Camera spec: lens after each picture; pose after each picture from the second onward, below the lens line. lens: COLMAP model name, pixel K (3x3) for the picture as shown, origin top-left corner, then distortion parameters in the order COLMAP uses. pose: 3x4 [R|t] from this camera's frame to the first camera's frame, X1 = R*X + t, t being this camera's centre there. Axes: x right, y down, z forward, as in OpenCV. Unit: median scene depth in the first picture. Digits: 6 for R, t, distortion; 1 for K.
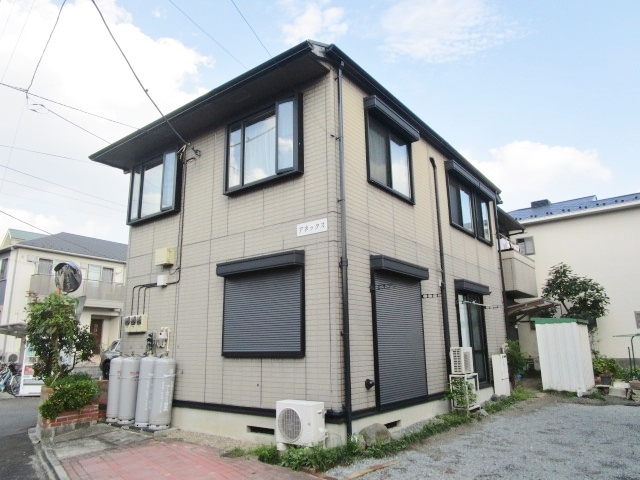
lens RADIAL K [[458.0, 0, 316.8], [0, 458.0, 241.9], [0, 0, 1]] dist [-0.022119, 0.012669]
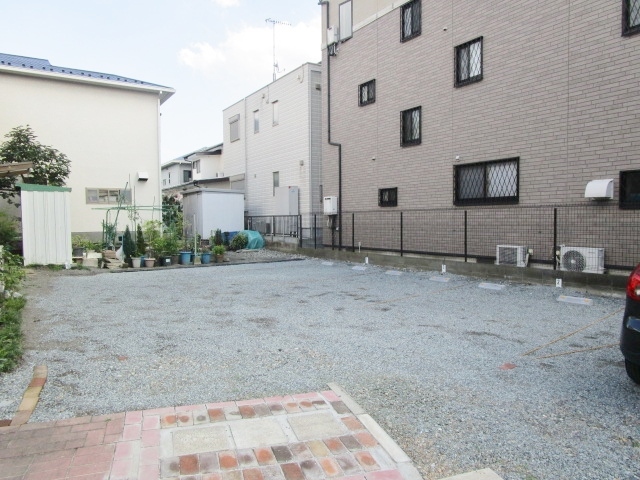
lens RADIAL K [[458.0, 0, 321.2], [0, 458.0, 242.0], [0, 0, 1]] dist [-0.022119, 0.012669]
pose [[0.310730, -0.033472, 0.949909, -0.218316], [-0.208146, 0.972727, 0.102364, 0.106919], [-0.927428, -0.229527, 0.295289, 0.329737]]
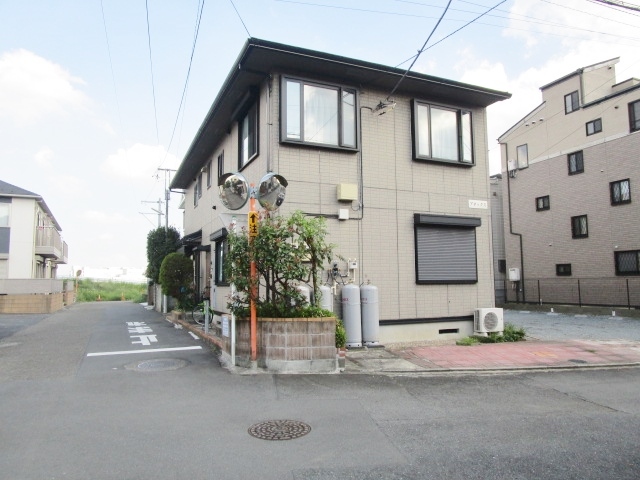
lens RADIAL K [[458.0, 0, 319.5], [0, 458.0, 241.9], [0, 0, 1]] dist [-0.022119, 0.012669]
pose [[0.482616, 0.089700, 0.871226, -1.354191], [-0.194533, 0.980873, 0.006773, 0.159119], [-0.853954, -0.172751, 0.490835, 0.544584]]
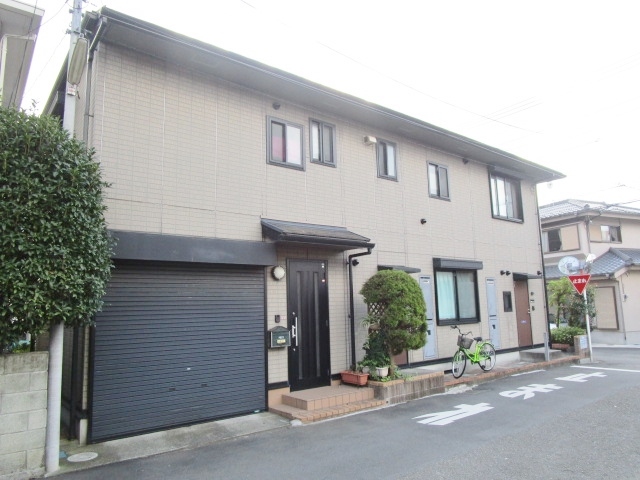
lens RADIAL K [[458.0, 0, 320.6], [0, 458.0, 241.5], [0, 0, 1]] dist [-0.022119, 0.012669]
pose [[0.249446, 0.156059, 0.955731, -1.480355], [-0.183340, 0.976691, -0.111629, 0.197460], [-0.950875, -0.147378, 0.272244, 0.885489]]
